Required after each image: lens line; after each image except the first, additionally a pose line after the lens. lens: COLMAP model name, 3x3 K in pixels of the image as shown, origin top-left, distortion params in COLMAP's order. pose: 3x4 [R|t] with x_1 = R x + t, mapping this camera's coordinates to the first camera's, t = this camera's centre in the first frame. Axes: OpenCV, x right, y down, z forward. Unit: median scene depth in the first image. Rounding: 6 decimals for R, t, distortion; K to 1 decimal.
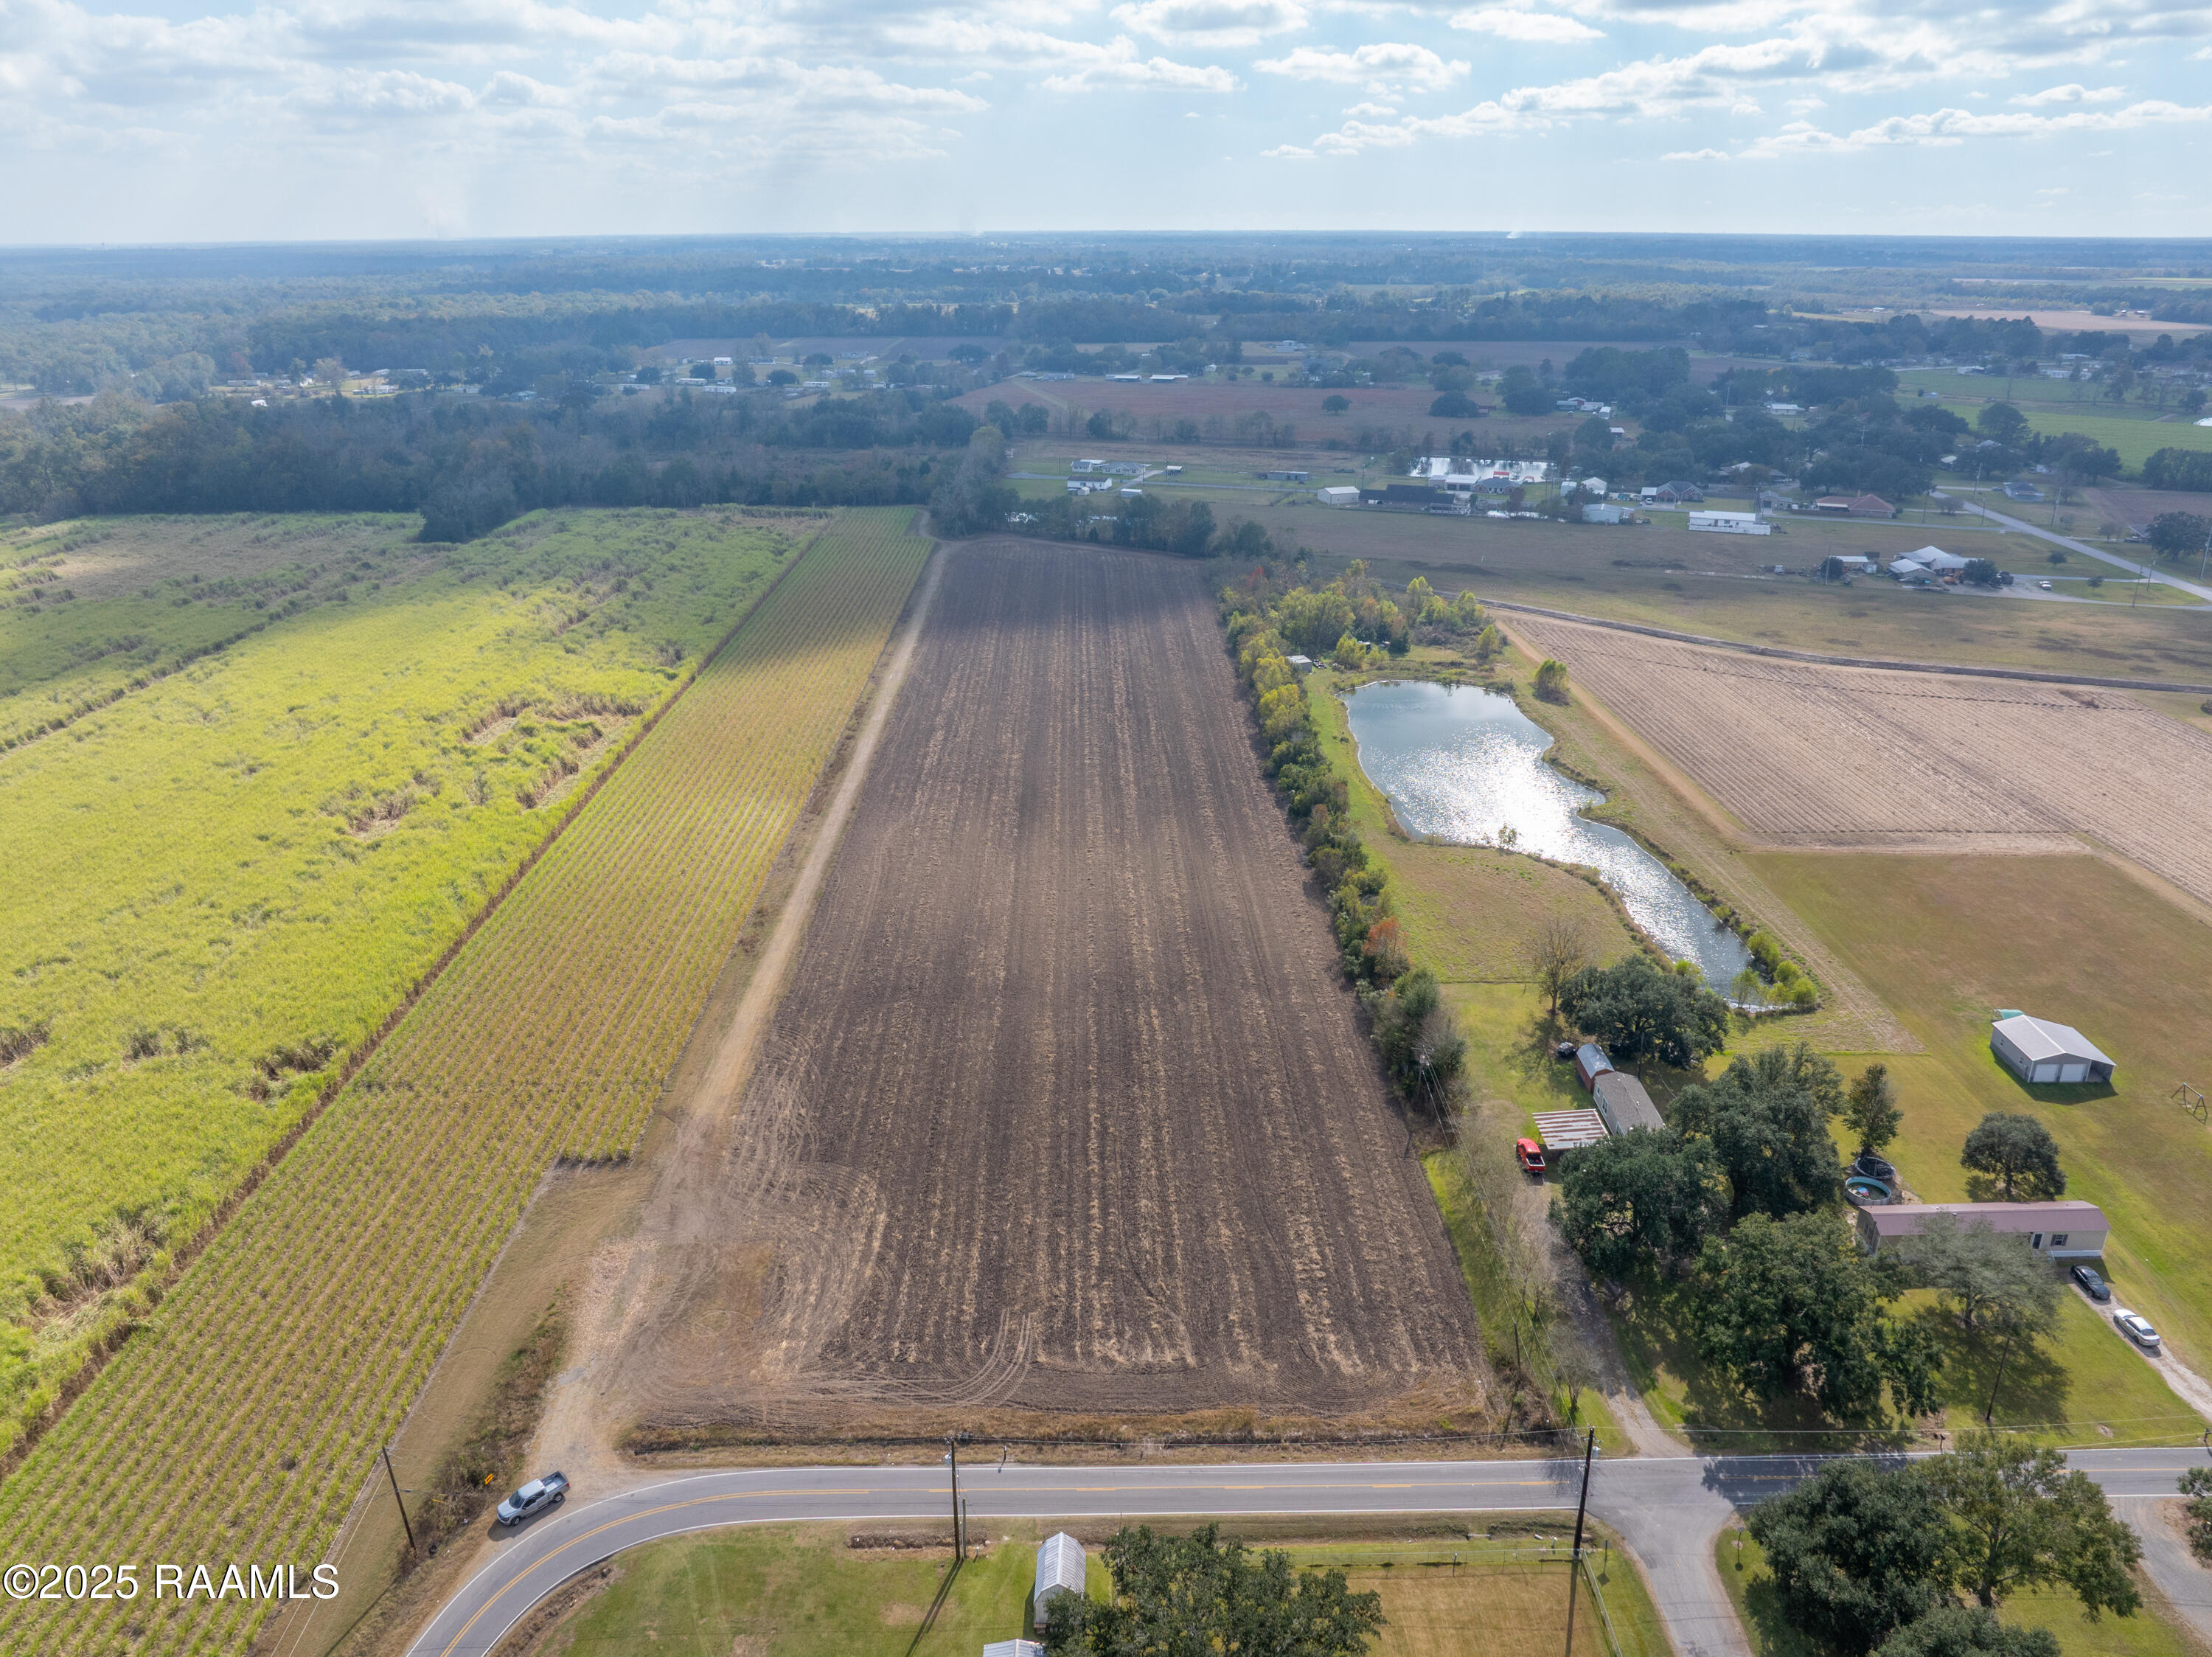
lens RADIAL K [[1551.3, 0, 1119.6], [0, 1551.3, 830.1], [0, 0, 1]] dist [-0.036356, 0.003717]
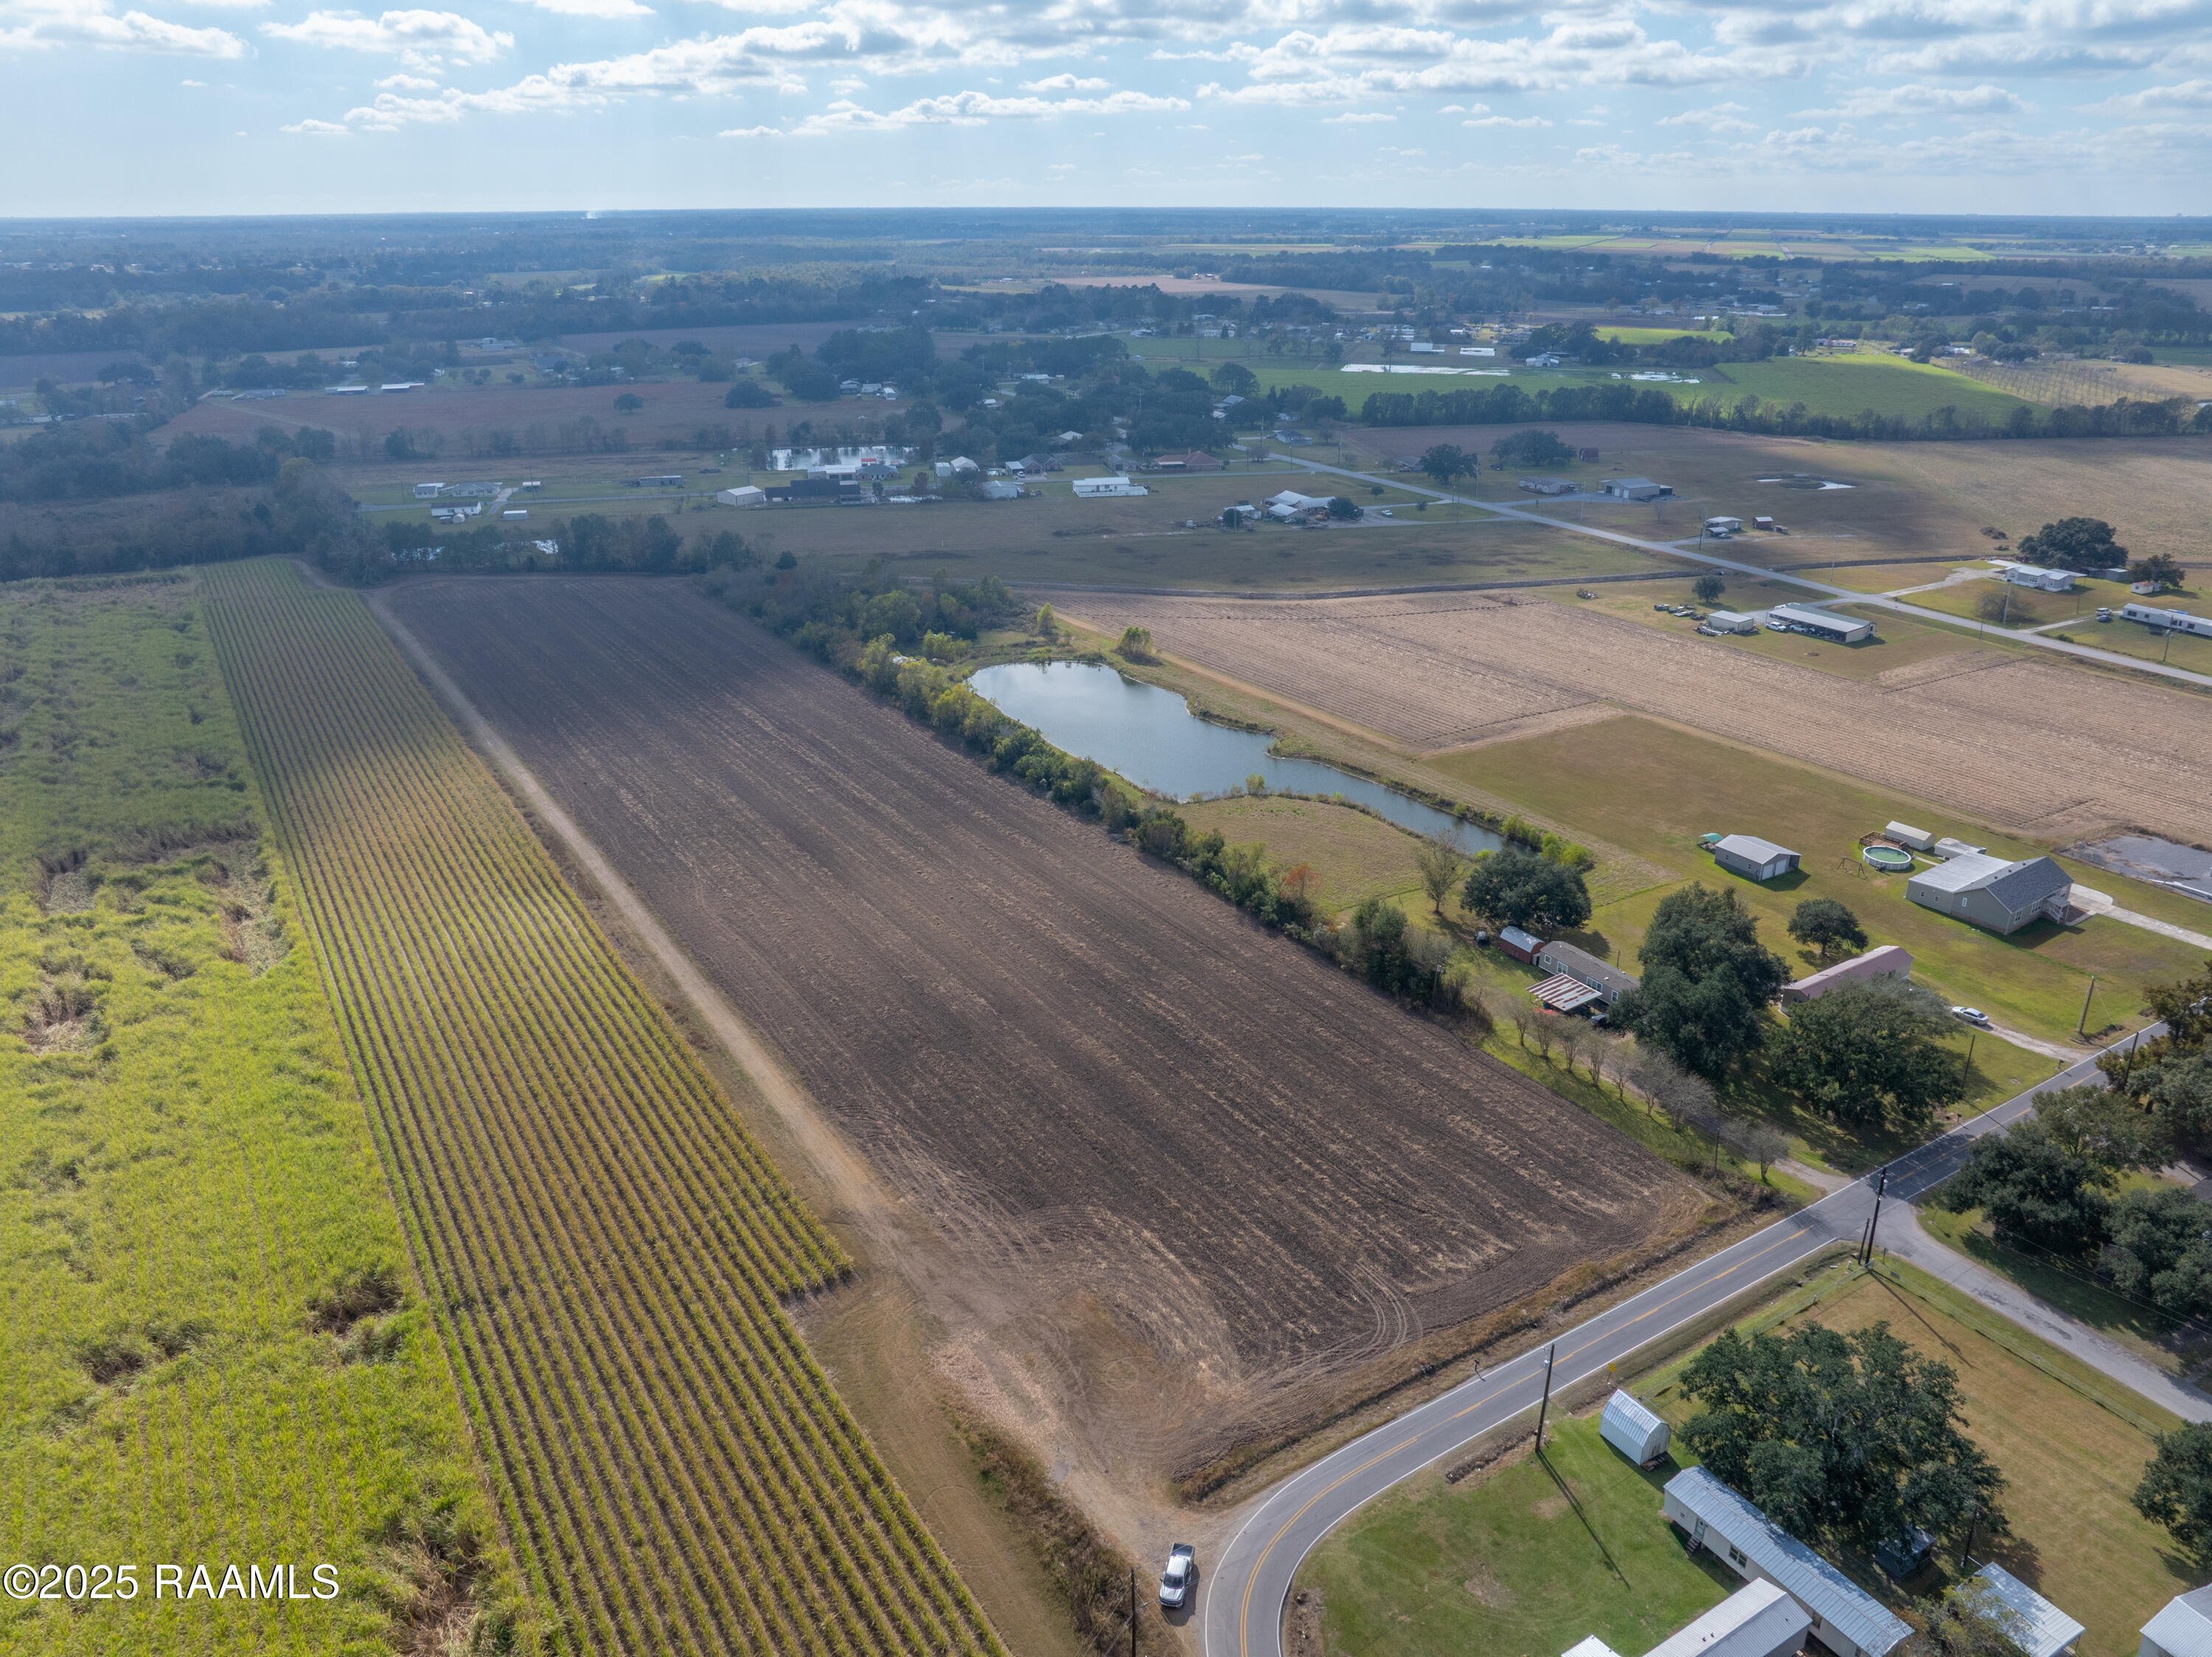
lens RADIAL K [[1551.3, 0, 1119.6], [0, 1551.3, 830.1], [0, 0, 1]] dist [-0.036356, 0.003717]
pose [[0.850845, -0.195508, 0.487688, -0.337368], [0.189084, 0.979940, 0.062959, -0.044777], [-0.490214, 0.038646, 0.870745, 0.054644]]
